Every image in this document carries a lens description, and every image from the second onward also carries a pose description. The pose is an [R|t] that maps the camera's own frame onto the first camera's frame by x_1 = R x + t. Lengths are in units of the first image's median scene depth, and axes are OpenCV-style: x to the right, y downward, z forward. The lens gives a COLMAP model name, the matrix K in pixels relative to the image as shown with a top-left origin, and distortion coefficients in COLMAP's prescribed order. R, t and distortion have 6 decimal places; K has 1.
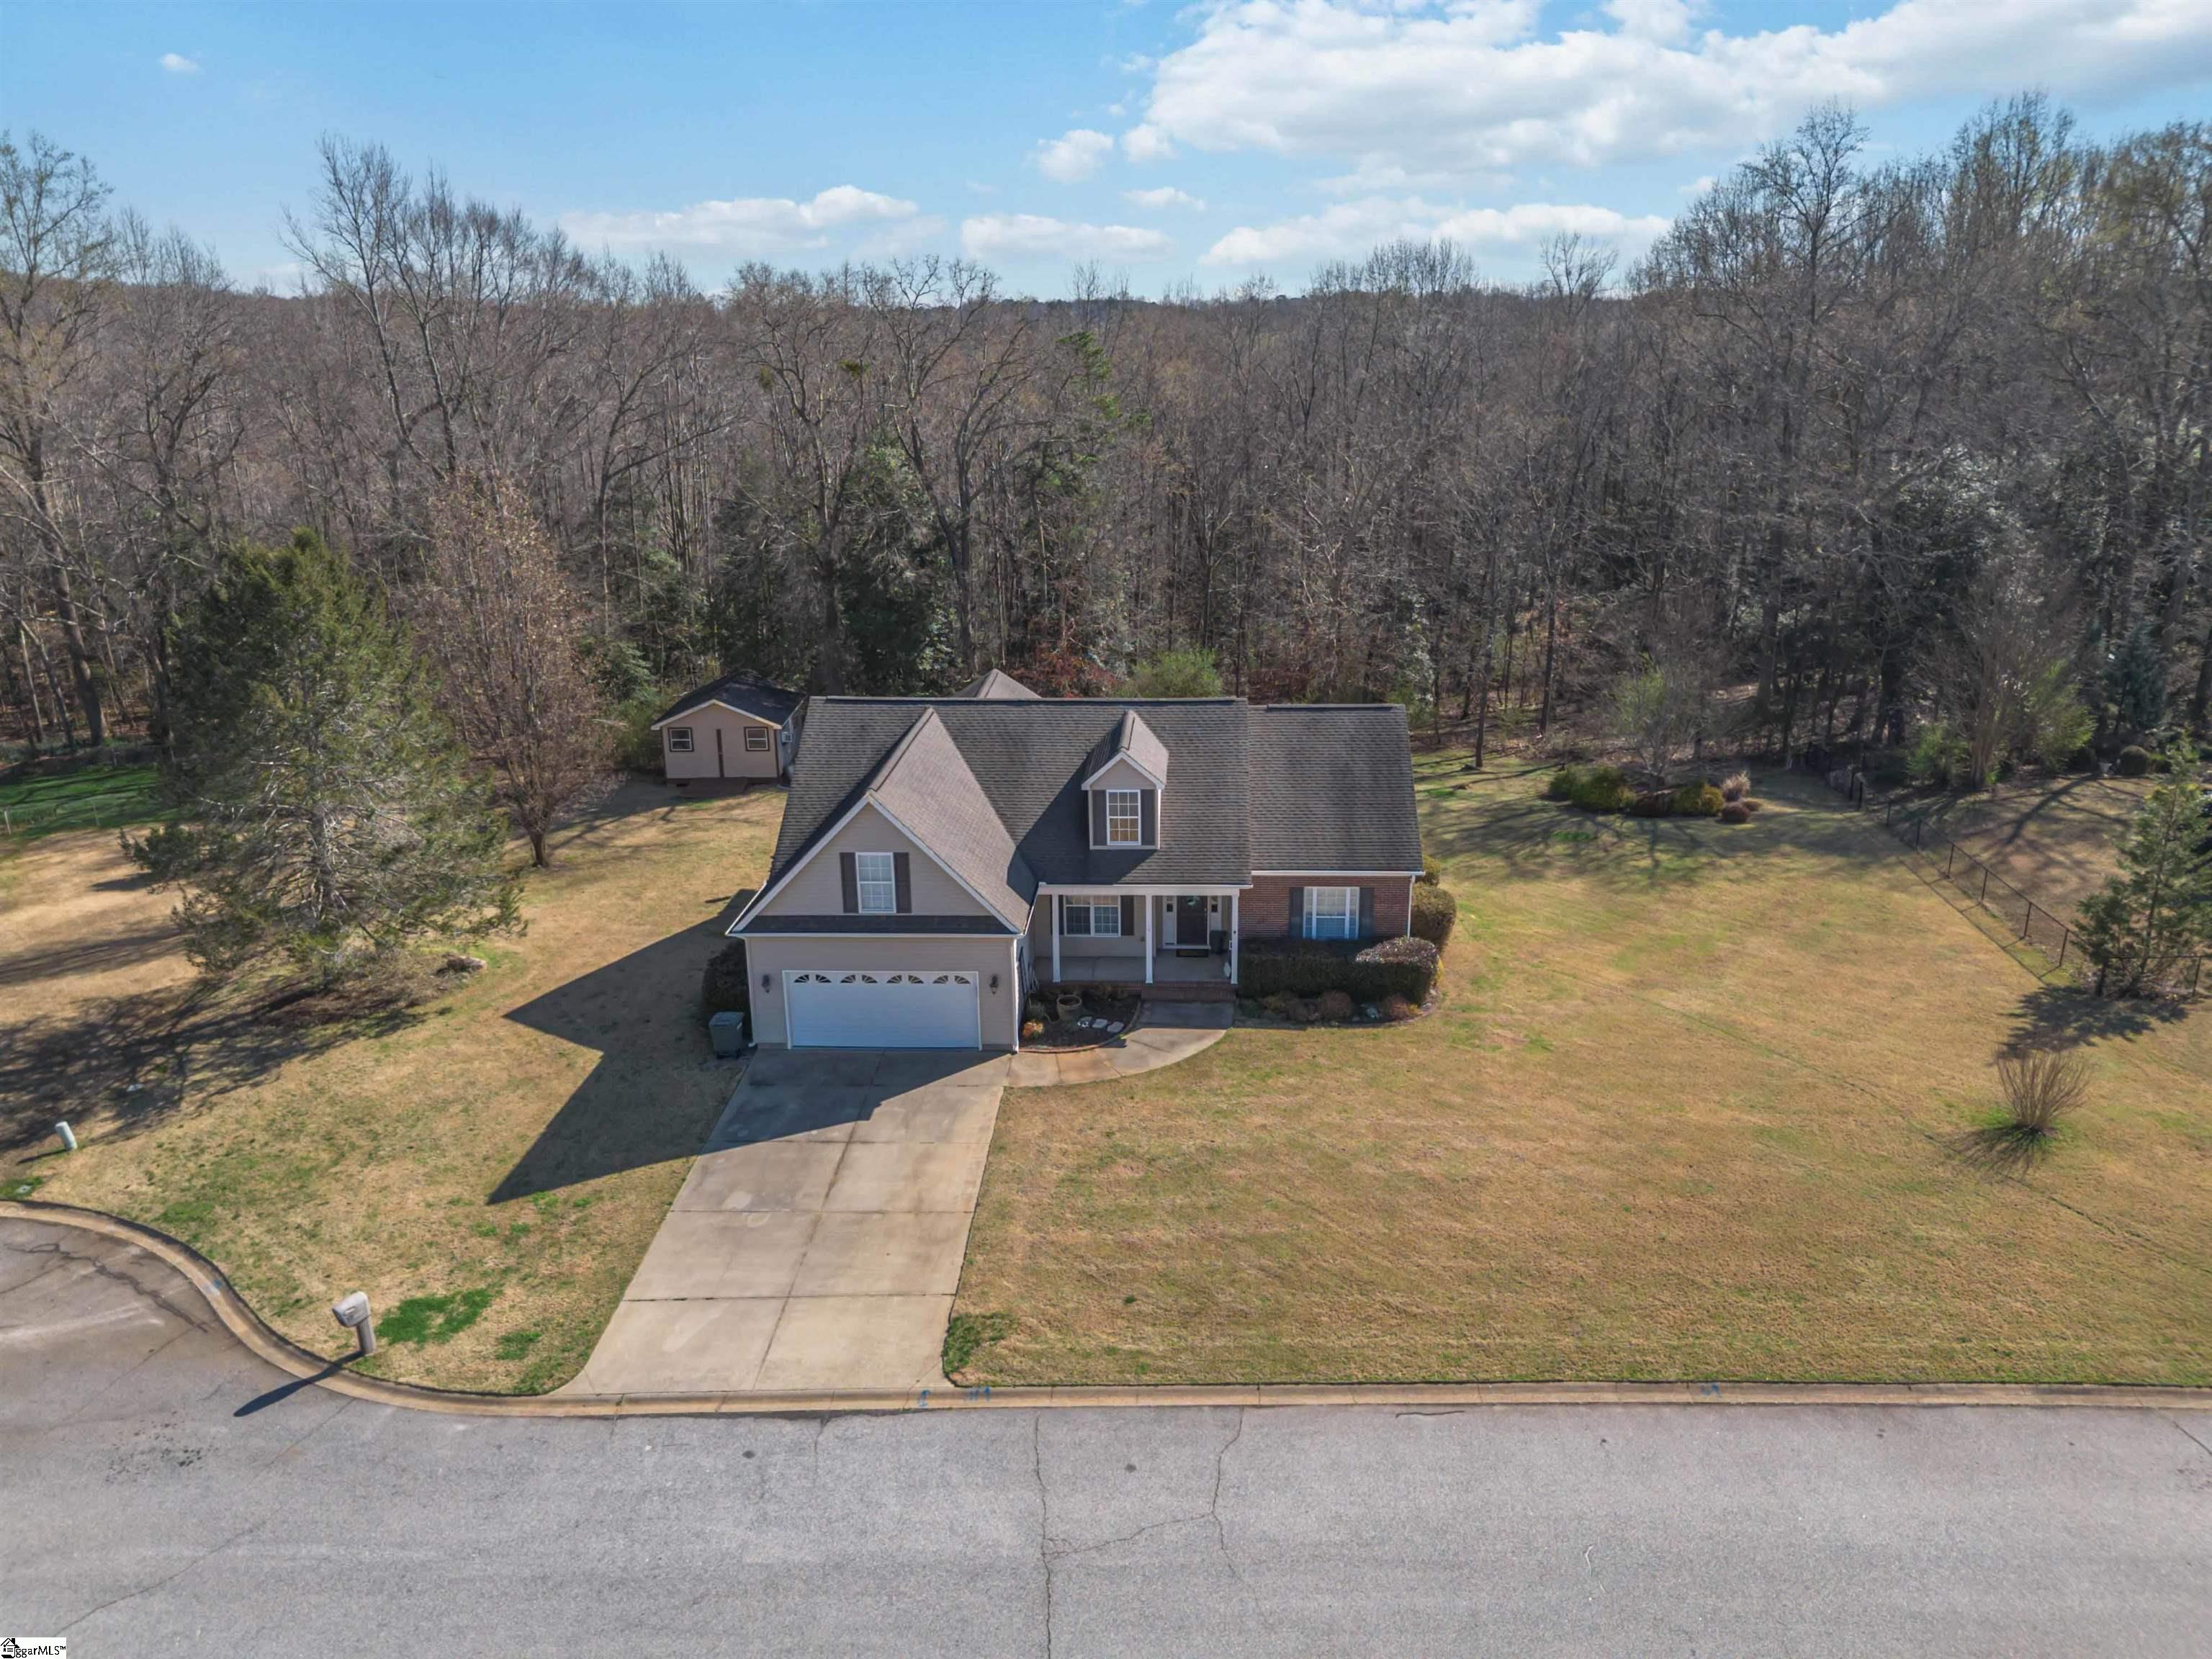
lens RADIAL K [[1546.4, 0, 1107.9], [0, 1546.4, 790.4], [0, 0, 1]] dist [0.065971, -0.064885]
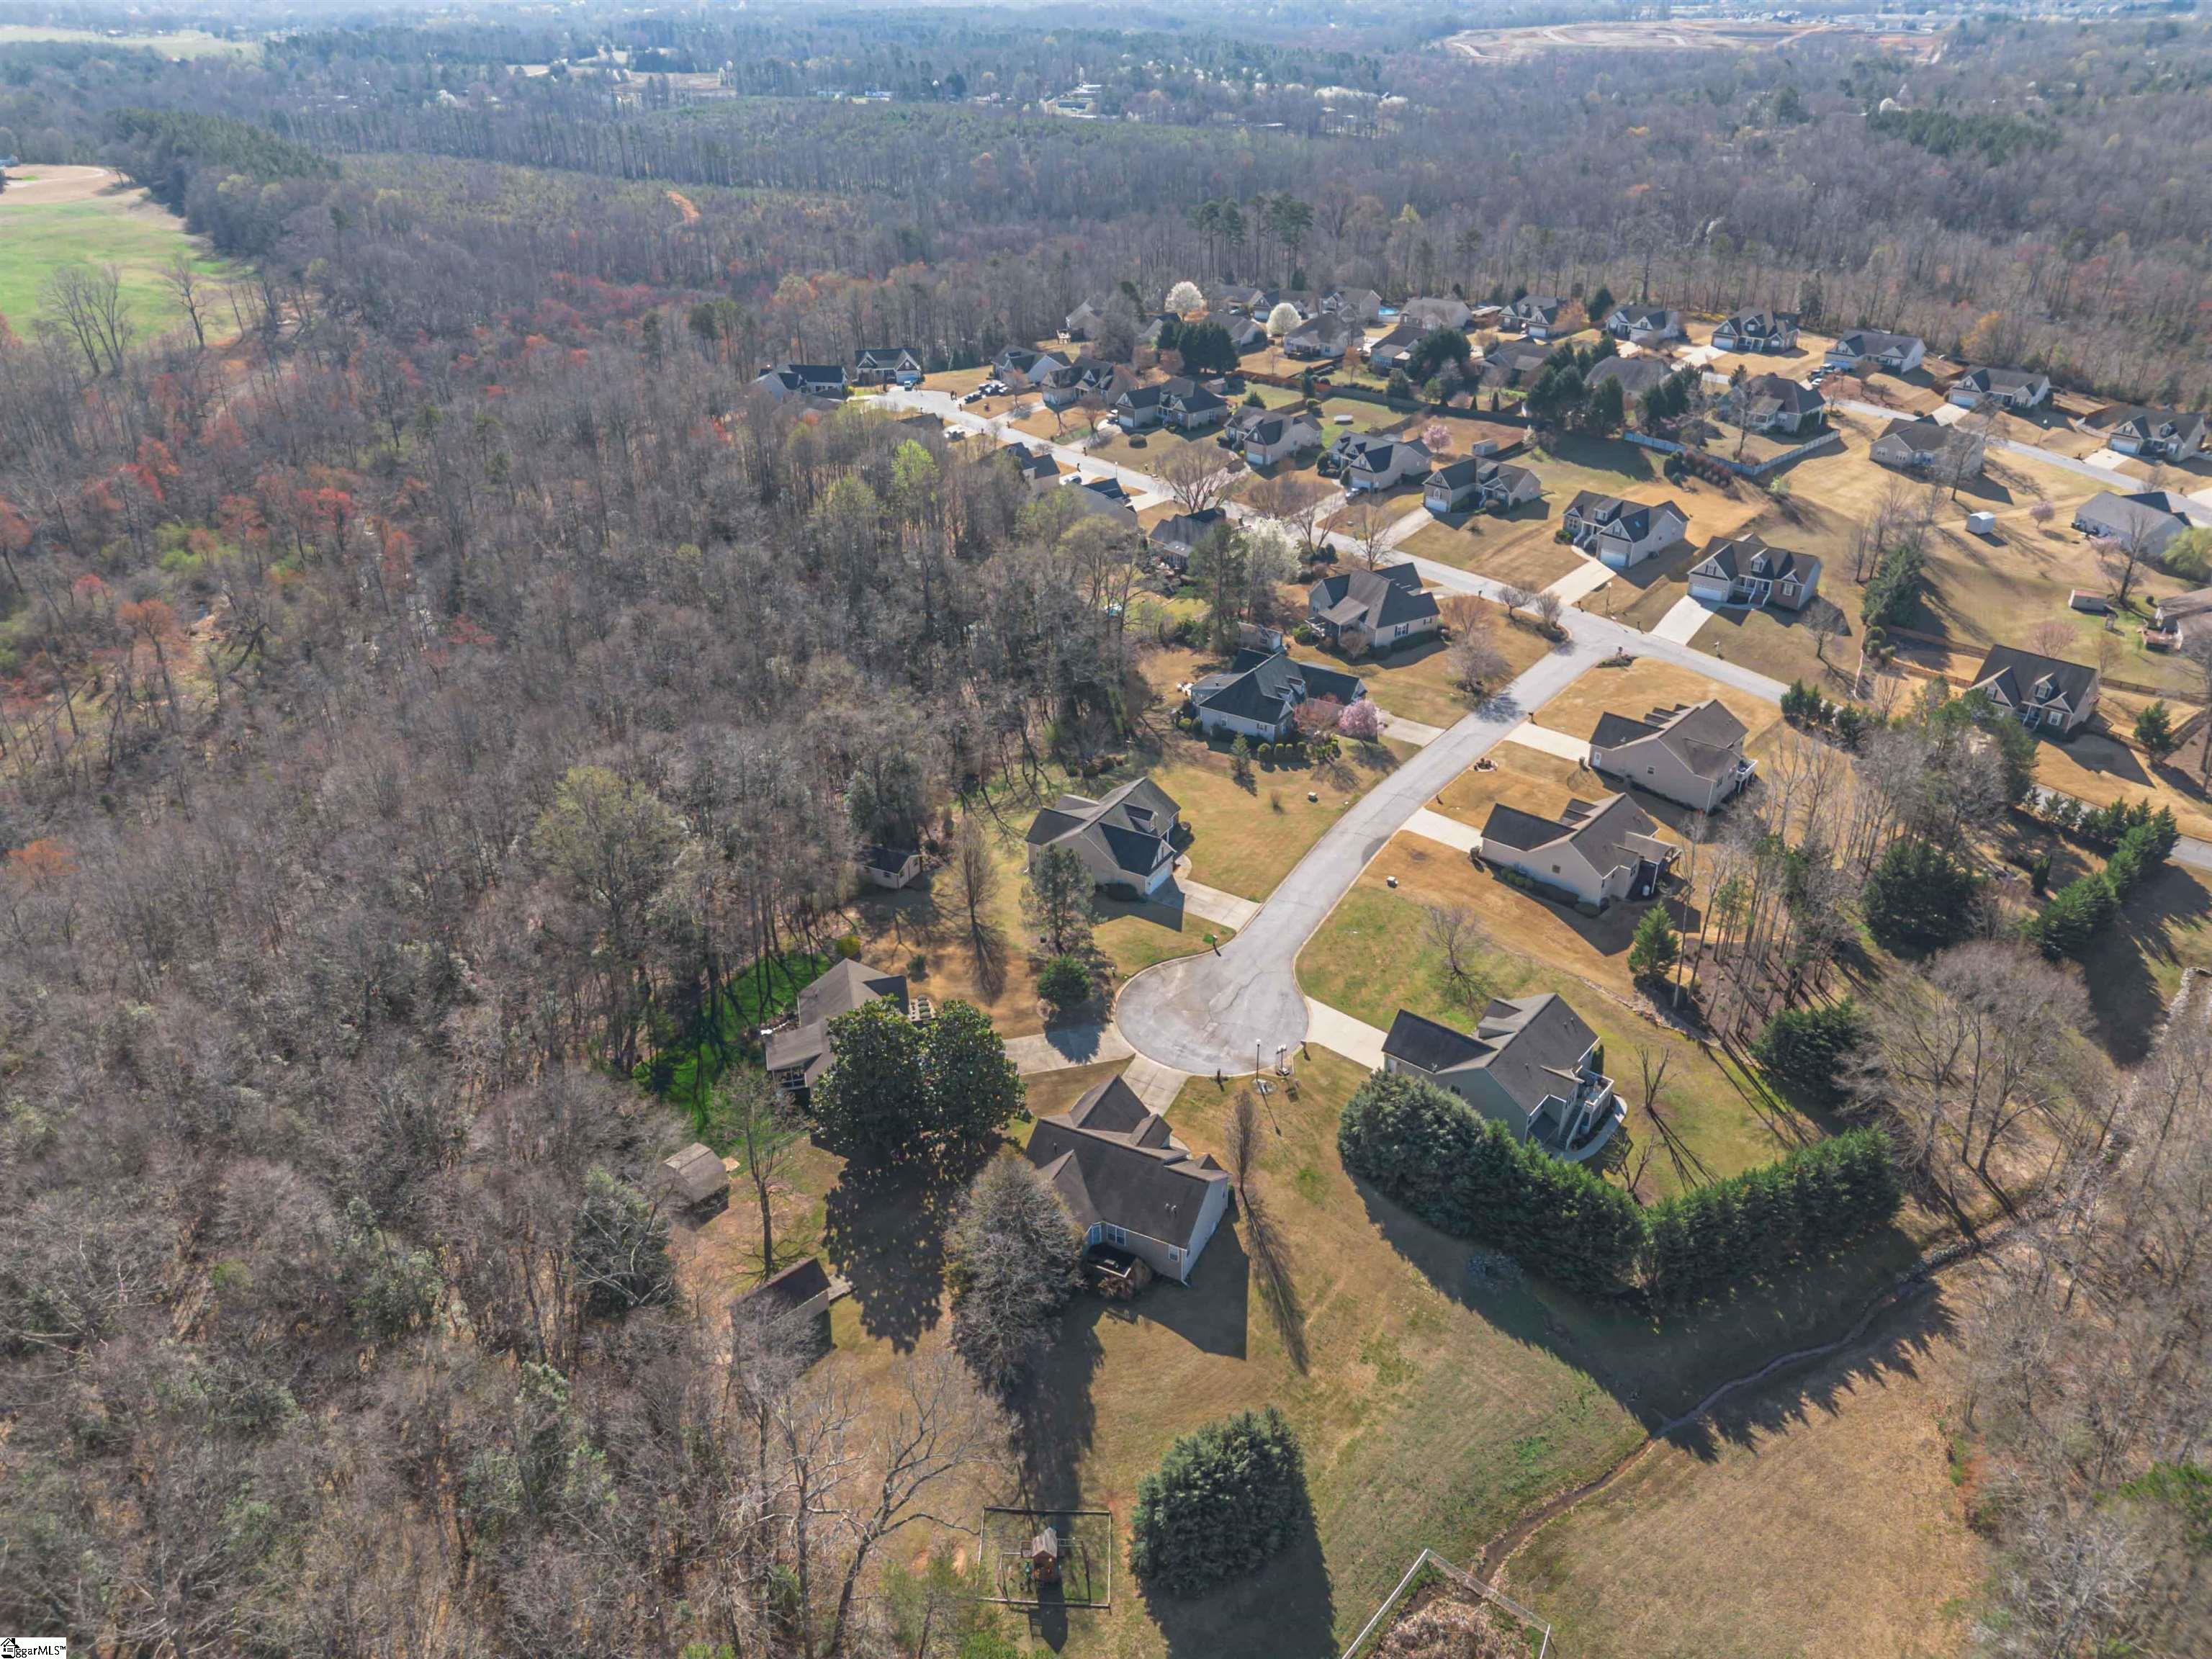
lens RADIAL K [[1578.4, 0, 1102.1], [0, 1578.4, 815.9], [0, 0, 1]] dist [0.038367, -0.039890]
pose [[0.465524, -0.410975, 0.783828, -3.953520], [0.243753, 0.910931, 0.332849, -1.691103], [-0.850806, 0.036111, 0.524237, -1.434876]]
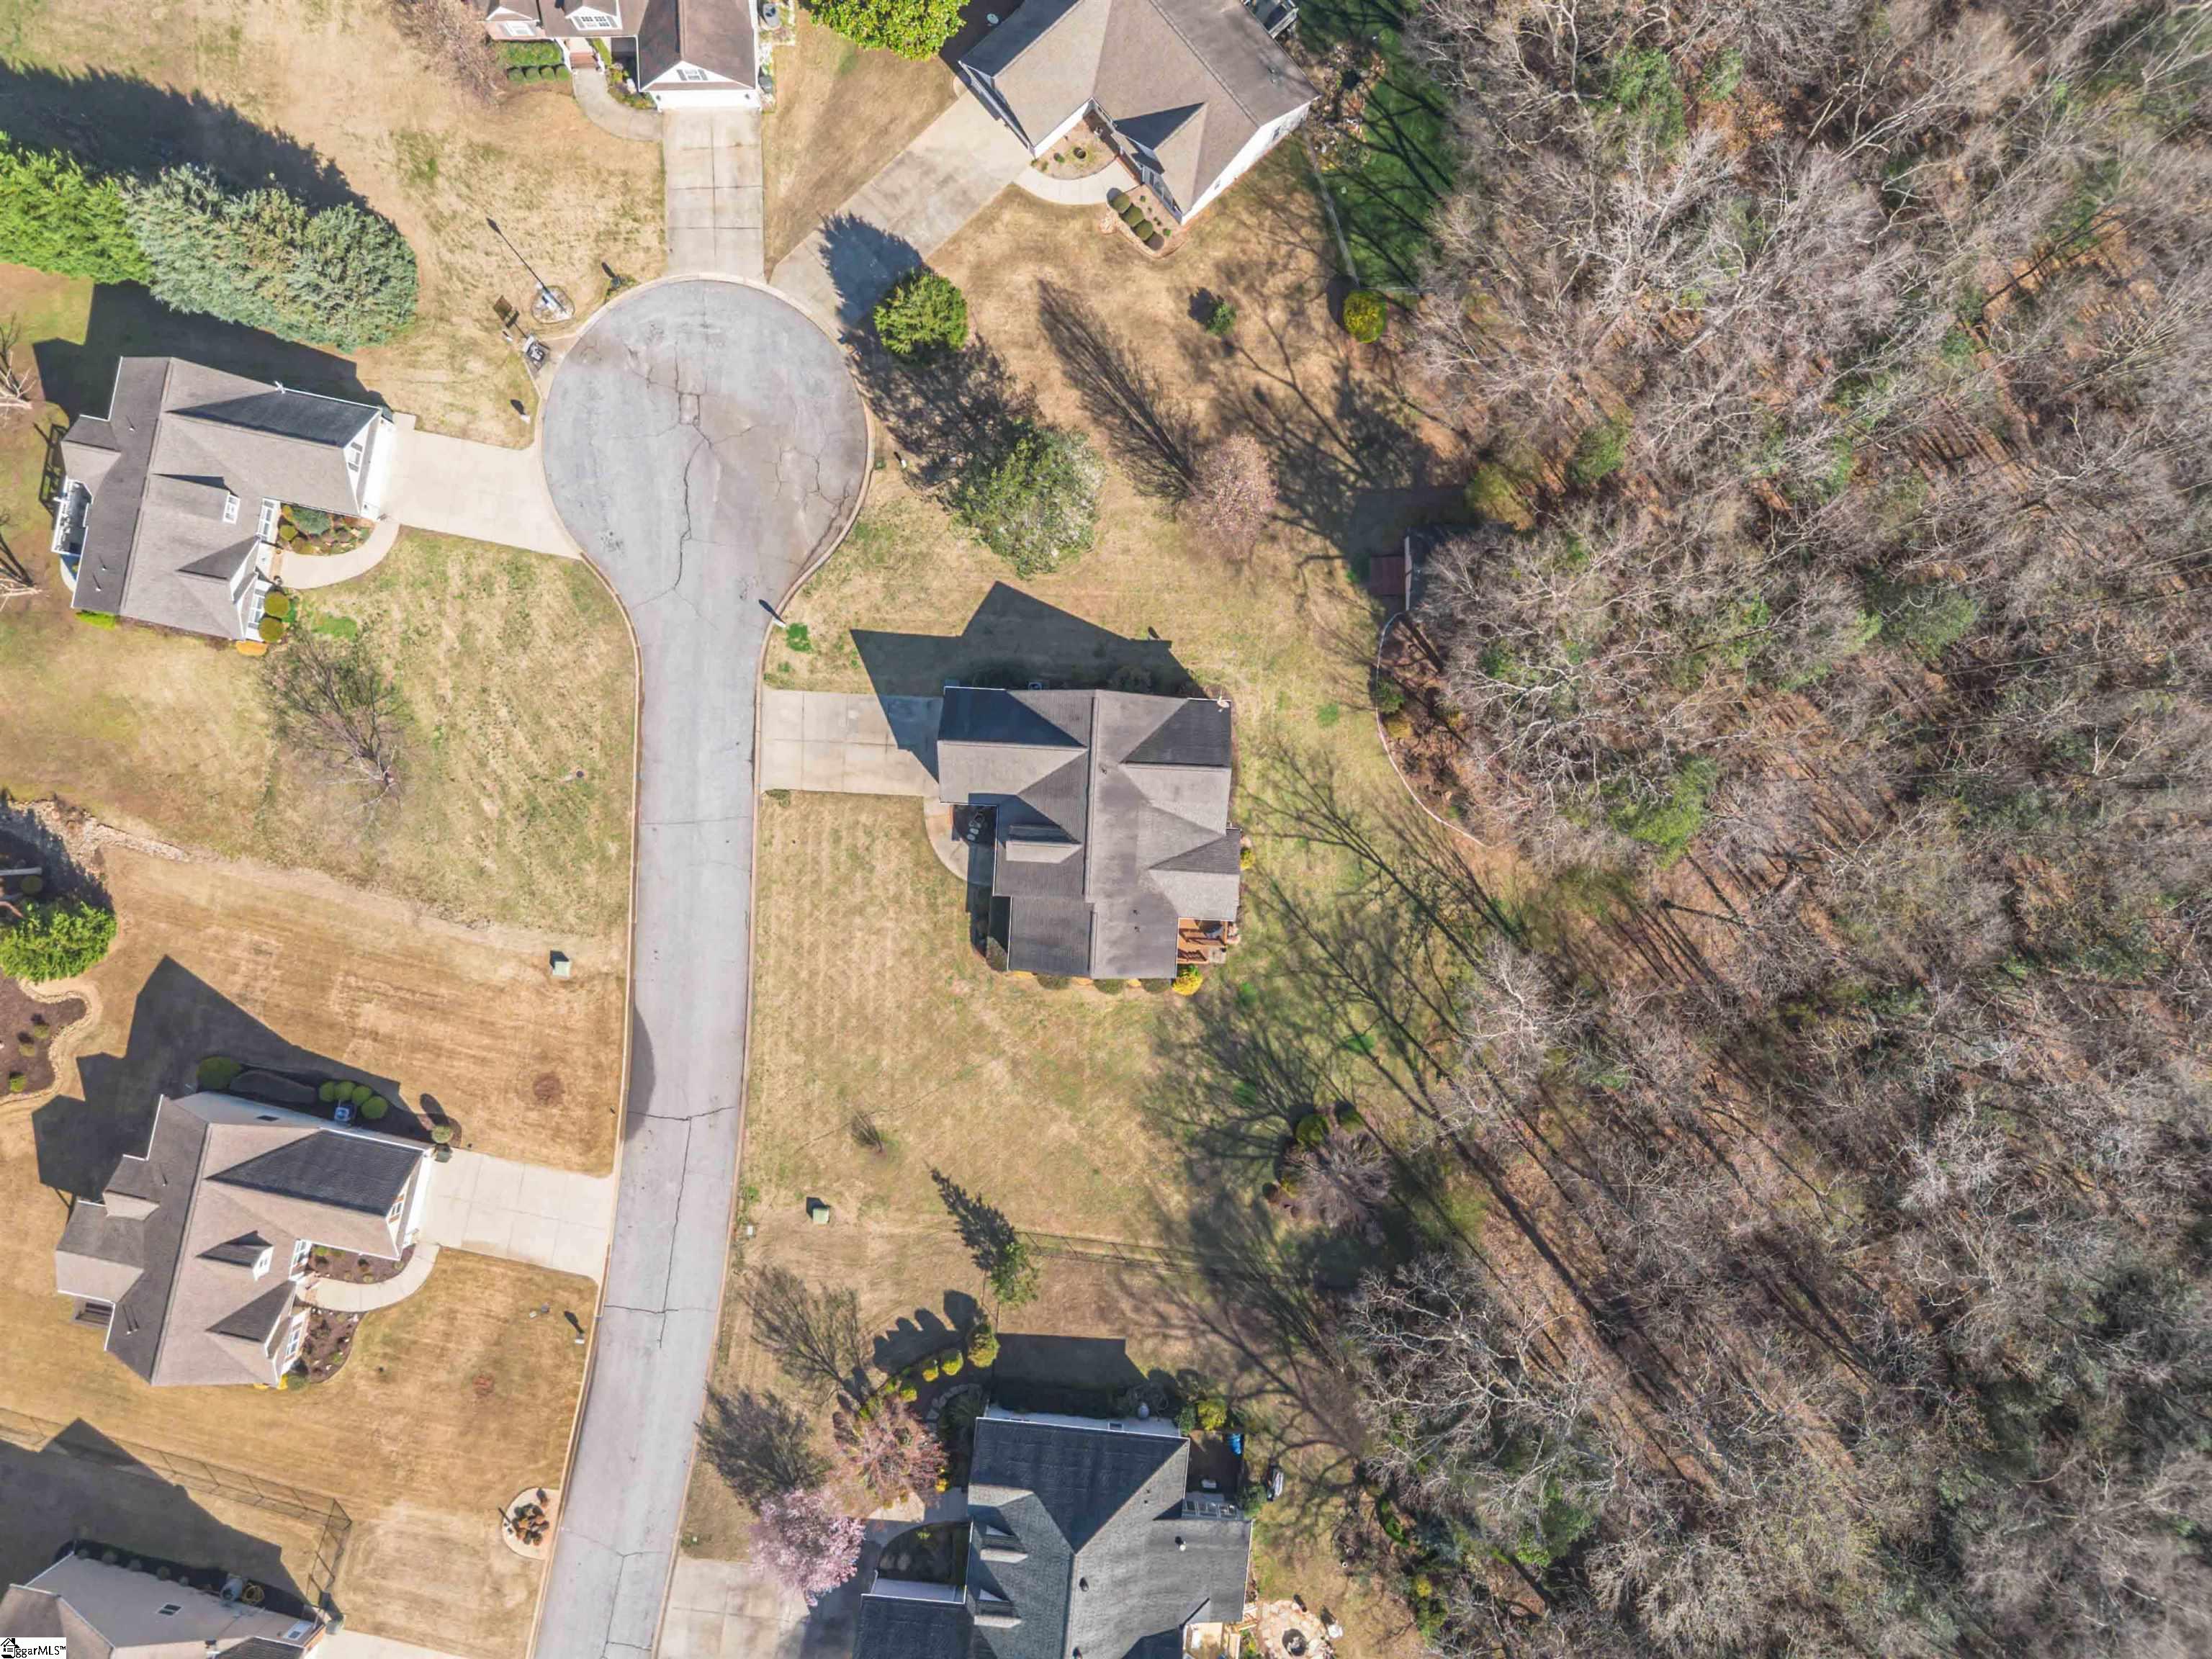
lens RADIAL K [[1578.4, 0, 1102.1], [0, 1578.4, 815.9], [0, 0, 1]] dist [0.038367, -0.039890]
pose [[0.007066, 0.999964, 0.004773, -0.039997], [-0.275712, -0.002640, 0.961237, -2.345886], [0.961214, -0.008108, 0.275683, 0.507108]]
